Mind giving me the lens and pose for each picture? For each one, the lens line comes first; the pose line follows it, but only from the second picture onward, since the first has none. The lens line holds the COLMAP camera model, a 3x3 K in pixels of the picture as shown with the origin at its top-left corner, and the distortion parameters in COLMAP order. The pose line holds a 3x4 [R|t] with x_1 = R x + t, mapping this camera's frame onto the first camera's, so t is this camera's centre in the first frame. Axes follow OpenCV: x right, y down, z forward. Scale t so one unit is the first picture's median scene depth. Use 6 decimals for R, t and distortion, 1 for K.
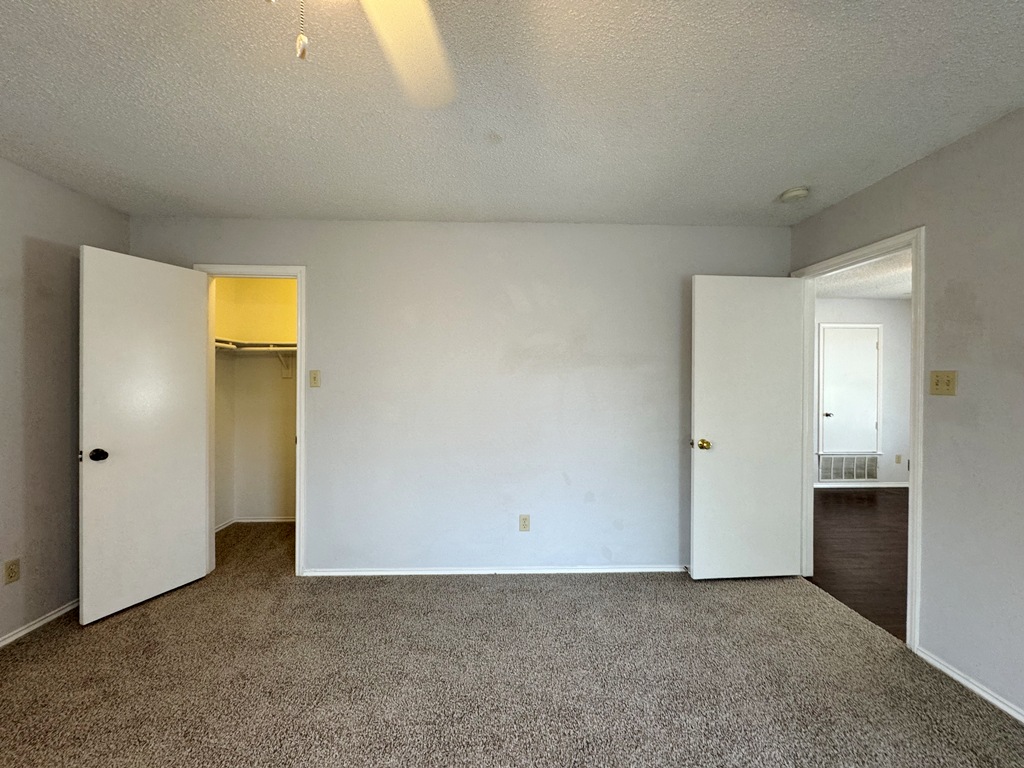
lens RADIAL K [[412.3, 0, 511.7], [0, 412.3, 384.0], [0, 0, 1]] dist [-0.003573, -0.000008]
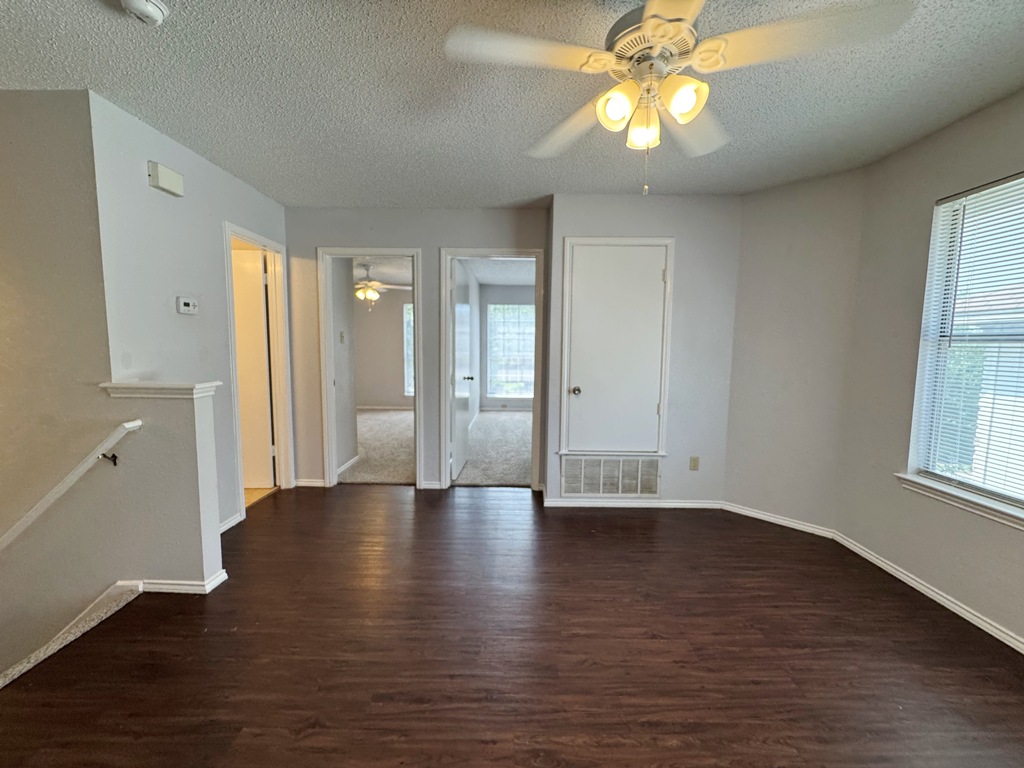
lens RADIAL K [[412.3, 0, 511.8], [0, 412.3, 382.7], [0, 0, 1]] dist [-0.003573, -0.000008]
pose [[0.999041, 0.009135, -0.042826, 0.697319], [-0.005559, 0.996543, 0.082889, 0.013129], [0.043435, -0.082572, 0.995638, 0.387168]]
